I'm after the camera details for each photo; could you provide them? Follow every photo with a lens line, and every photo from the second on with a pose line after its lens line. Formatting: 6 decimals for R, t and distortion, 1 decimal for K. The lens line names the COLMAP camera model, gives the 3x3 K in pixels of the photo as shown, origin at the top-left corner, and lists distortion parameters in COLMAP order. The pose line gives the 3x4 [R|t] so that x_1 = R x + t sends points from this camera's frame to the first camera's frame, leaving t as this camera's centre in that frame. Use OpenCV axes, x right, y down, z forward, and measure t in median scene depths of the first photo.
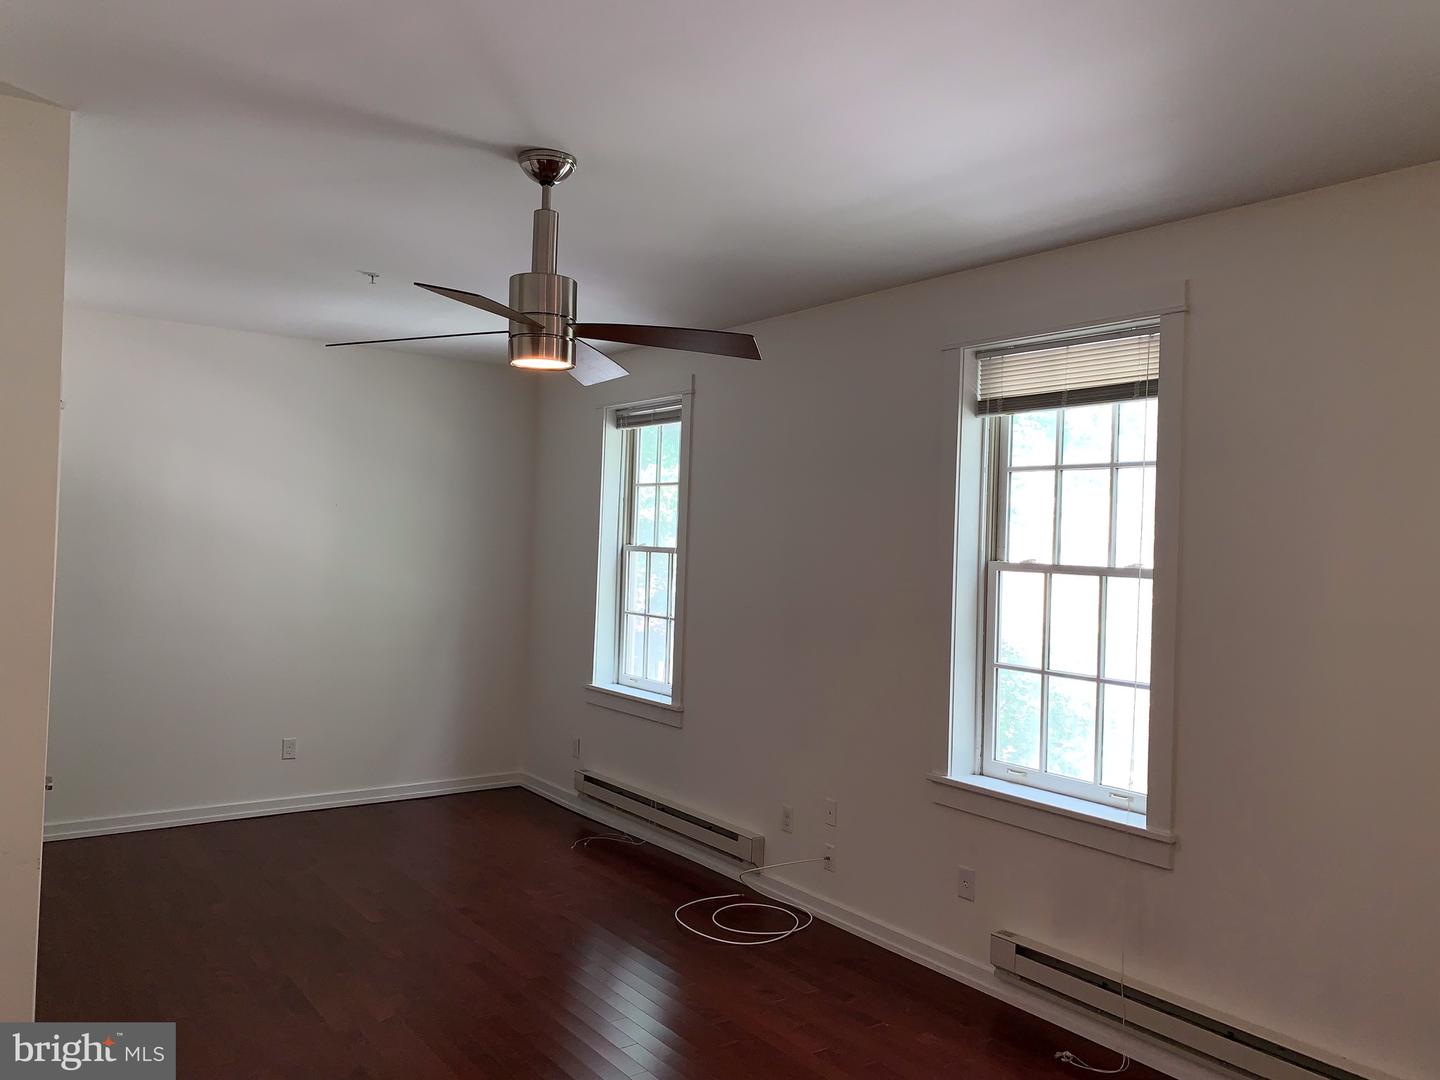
lens RADIAL K [[1077.4, 0, 700.8], [0, 1077.4, 526.3], [0, 0, 1]] dist [-0.012444, -0.051239]
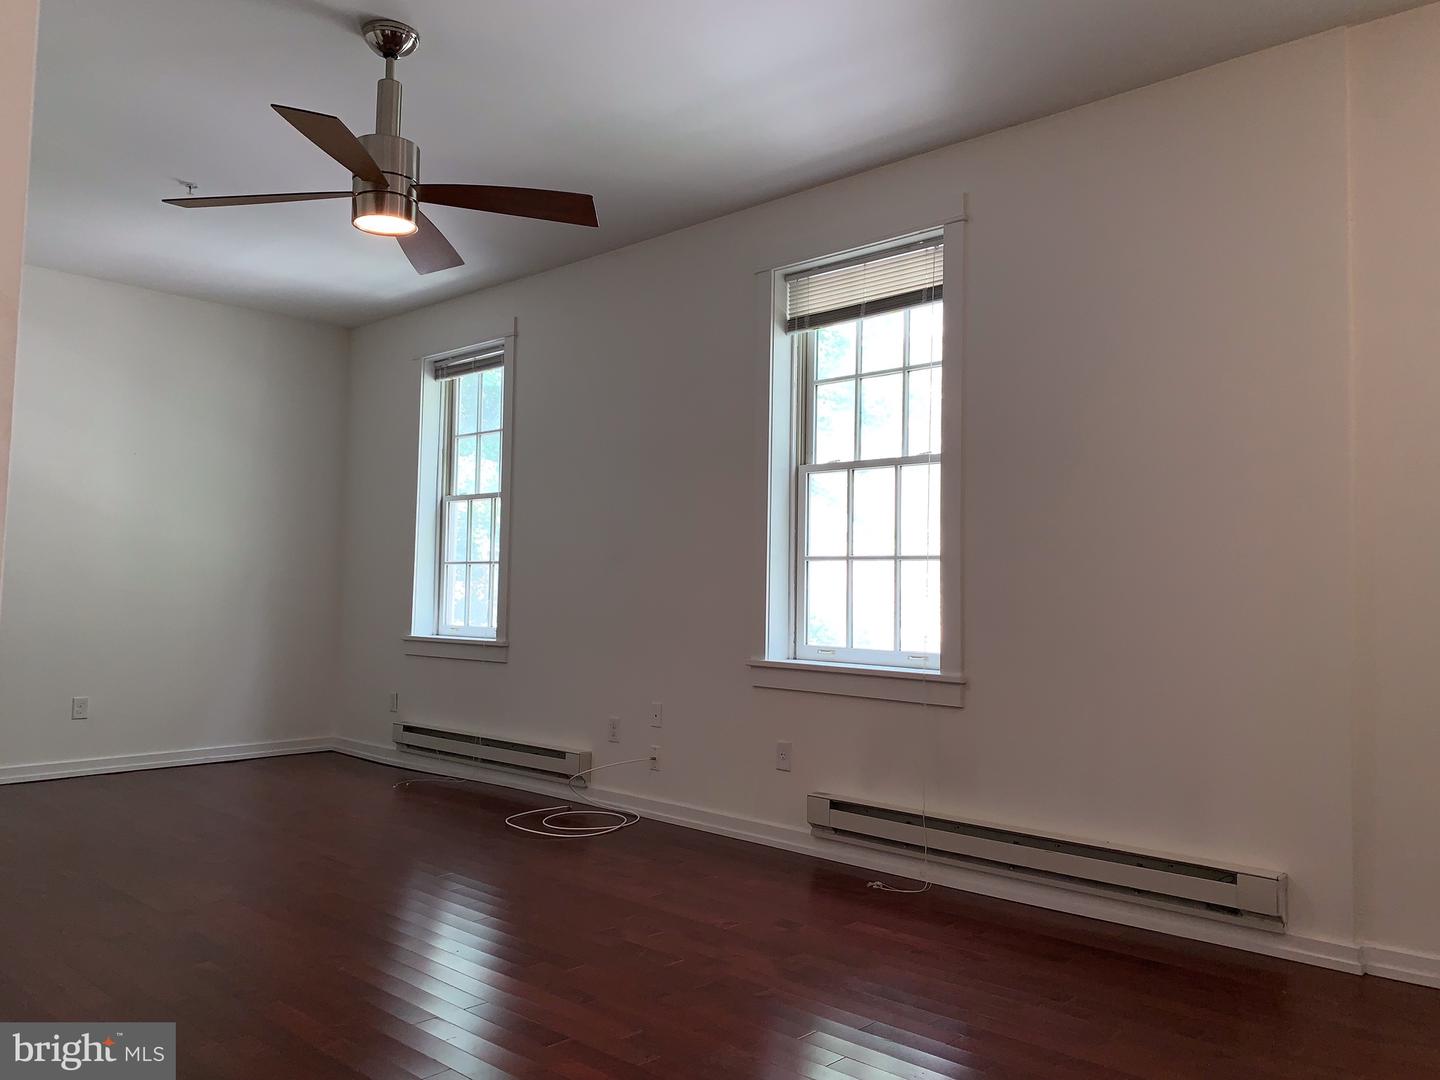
lens RADIAL K [[1077.4, 0, 733.3], [0, 1077.4, 541.2], [0, 0, 1]] dist [-0.012444, -0.051239]
pose [[0.977545, -0.005711, 0.210649, -0.029189], [0.011877, 0.999537, -0.028019, 0.141674], [-0.210391, 0.029891, 0.977160, -0.054955]]
